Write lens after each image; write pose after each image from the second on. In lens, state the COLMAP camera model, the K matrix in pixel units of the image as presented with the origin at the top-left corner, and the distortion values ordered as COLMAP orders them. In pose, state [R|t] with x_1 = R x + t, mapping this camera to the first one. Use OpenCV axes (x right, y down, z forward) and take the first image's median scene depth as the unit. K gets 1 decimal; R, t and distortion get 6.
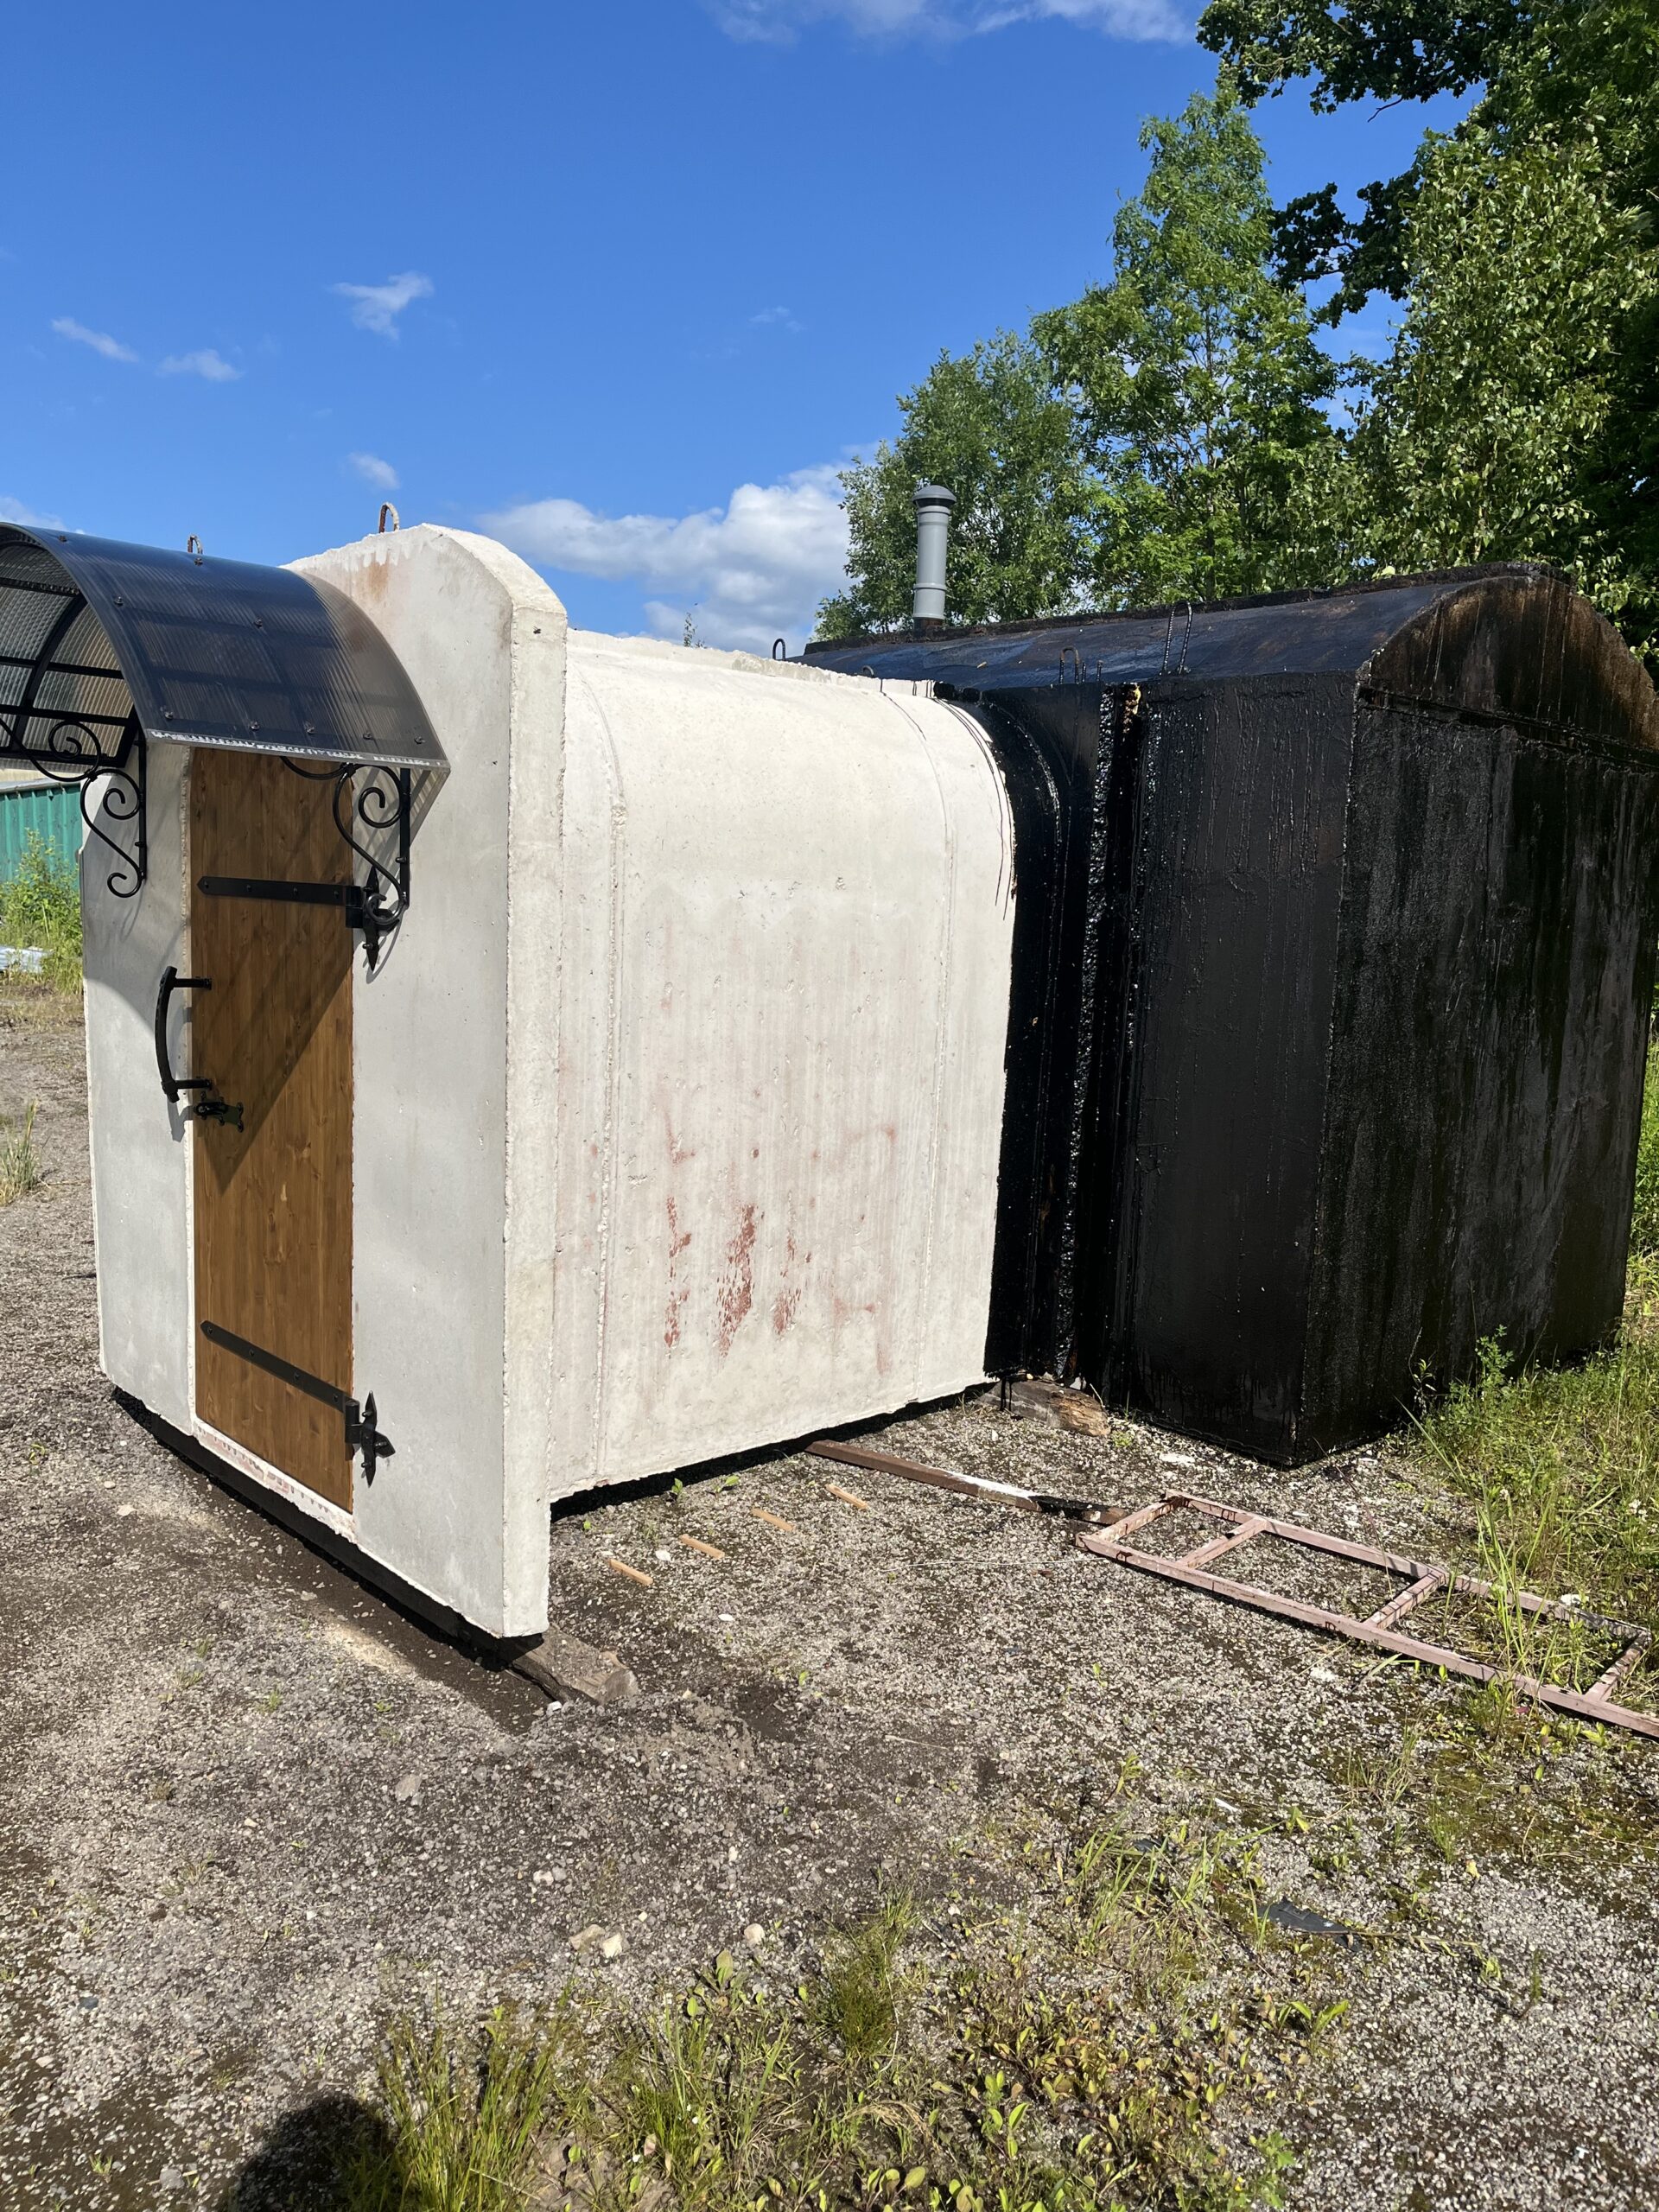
lens RADIAL K [[1653.1, 0, 821.0], [0, 1653.1, 1105.1], [0, 0, 1]] dist [0.055979, -0.056242]
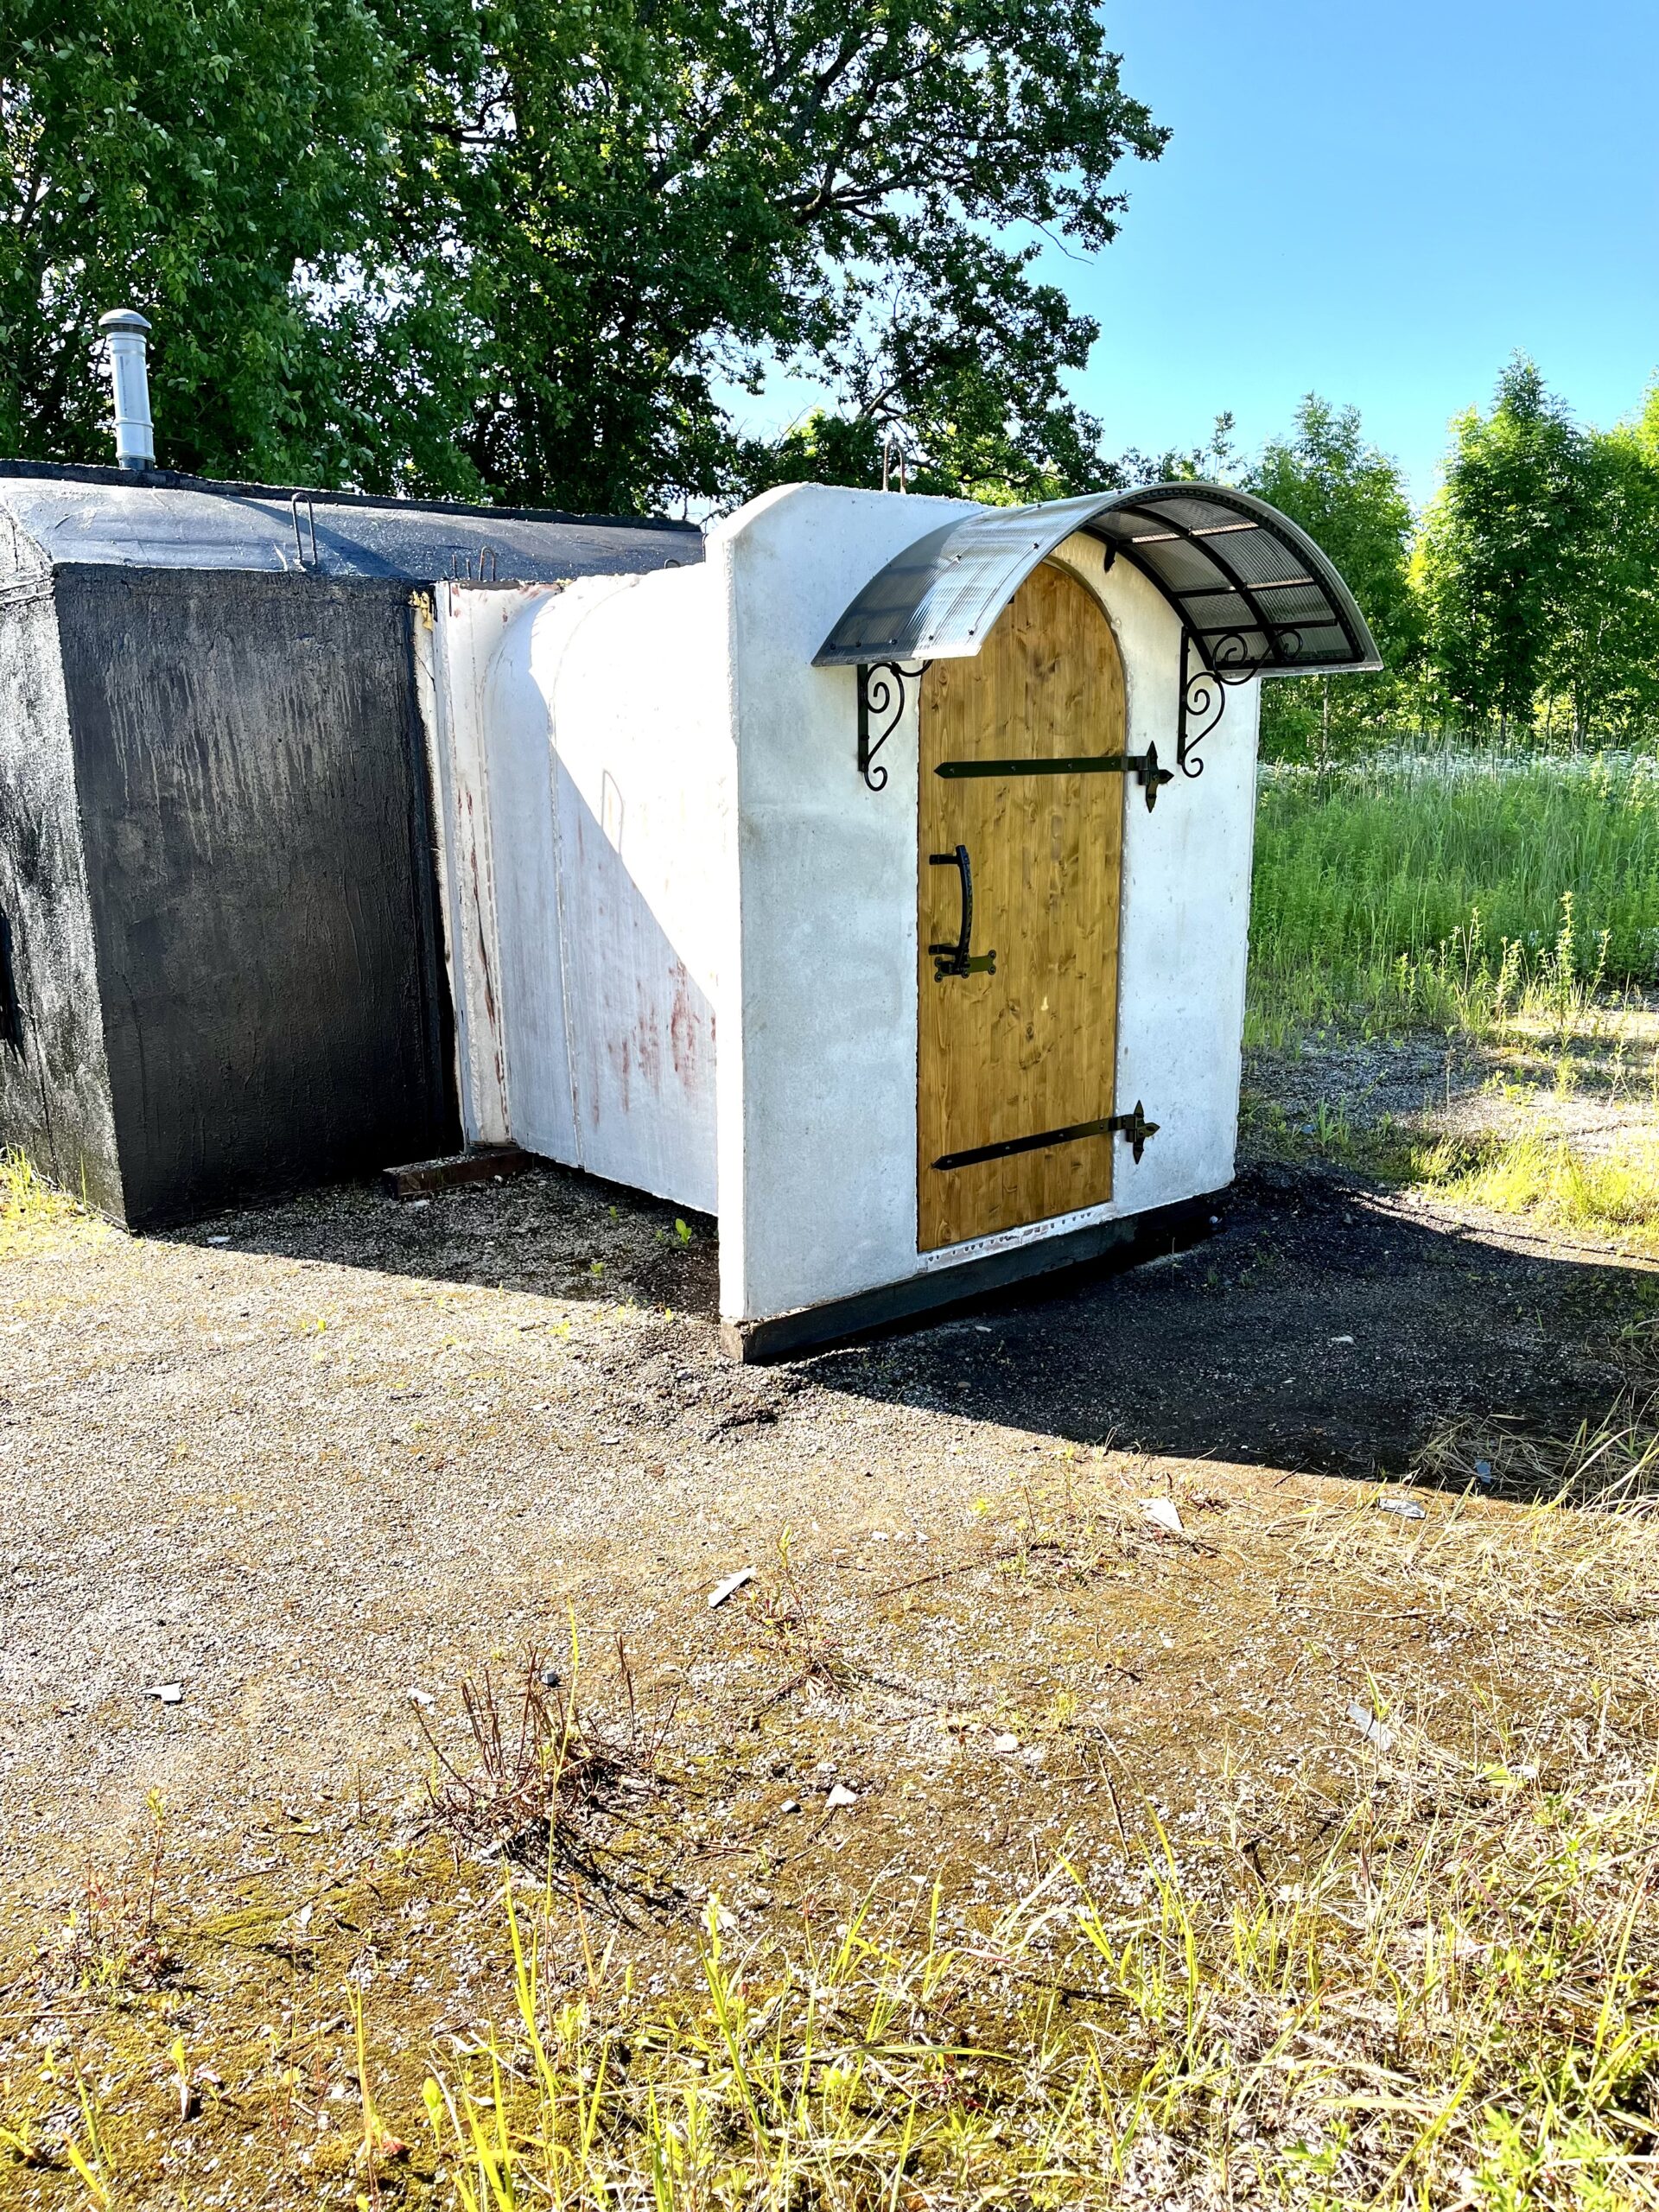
lens RADIAL K [[1653.1, 0, 836.1], [0, 1653.1, 1111.6], [0, 0, 1]] dist [0.055979, -0.056242]
pose [[0.066103, -0.256446, 0.964295, -1.477363], [0.156002, 0.957181, 0.243860, -0.190619], [-0.985542, 0.134313, 0.103279, 0.958192]]
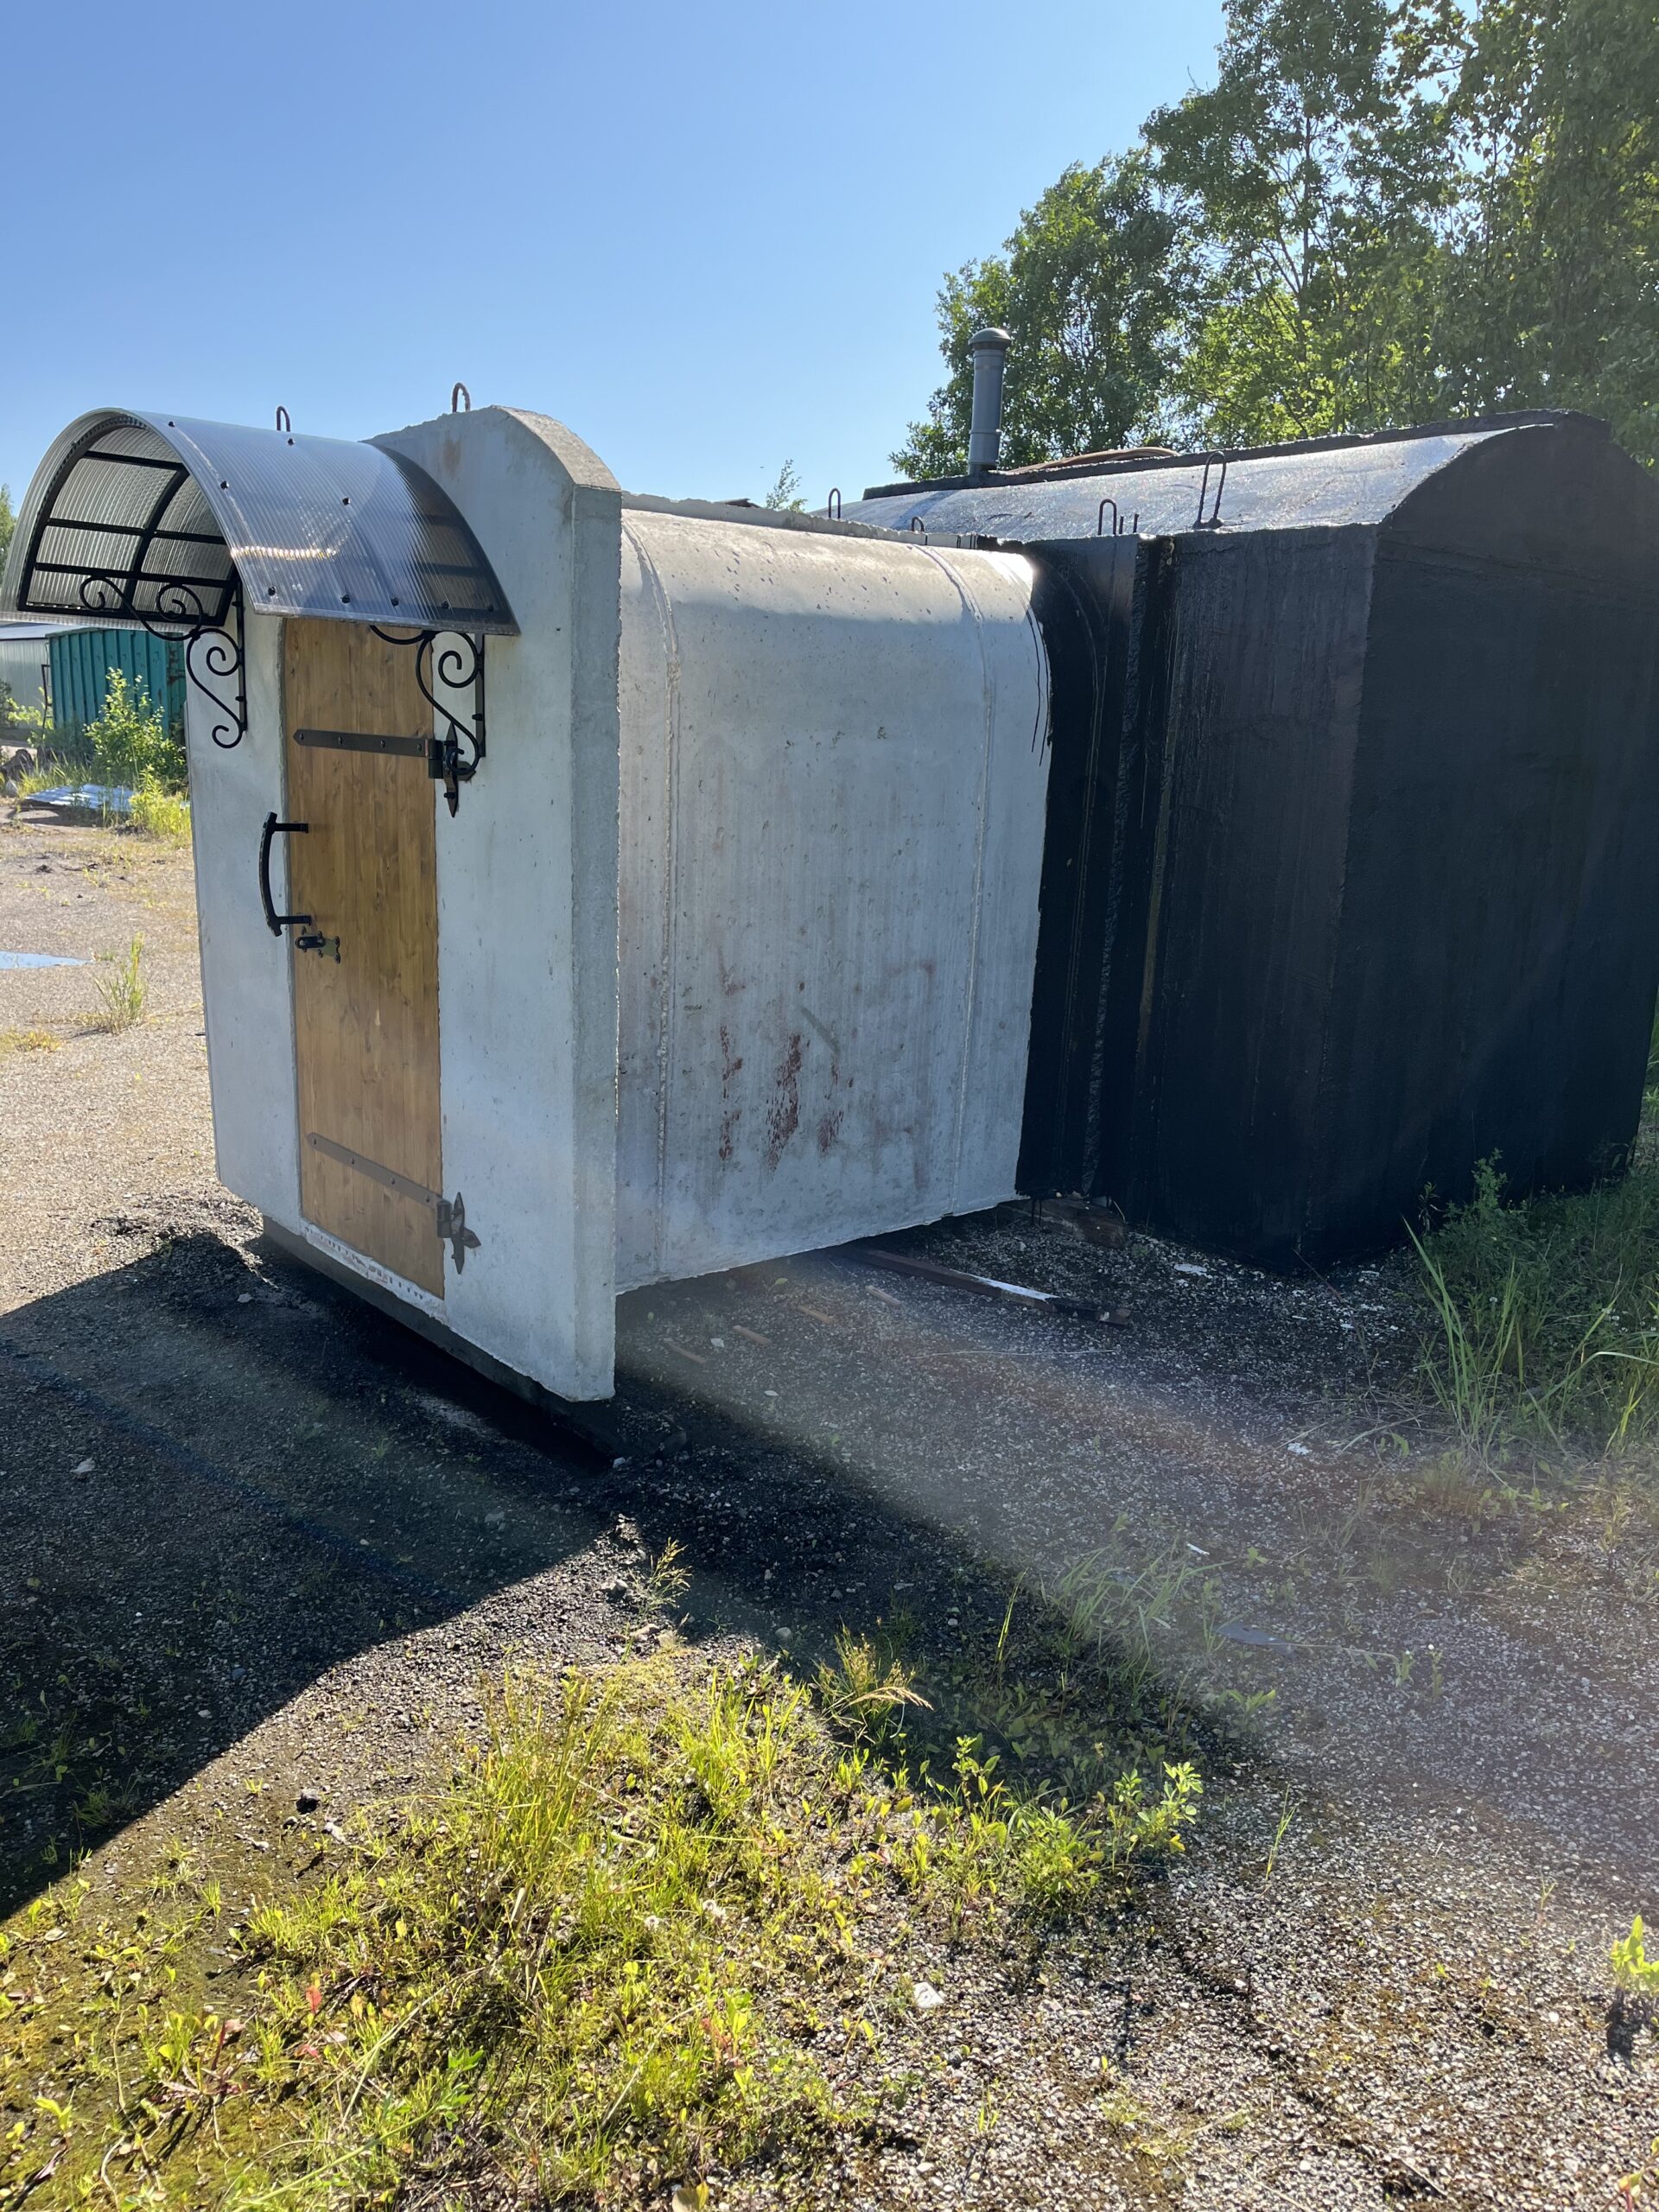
lens RADIAL K [[1653.1, 0, 812.9], [0, 1653.1, 1098.2], [0, 0, 1]] dist [0.055979, -0.056242]
pose [[0.998770, 0.007825, -0.048963, 0.022051], [-0.003278, 0.995730, 0.092258, 0.002255], [0.049476, -0.091984, 0.994531, -0.092904]]
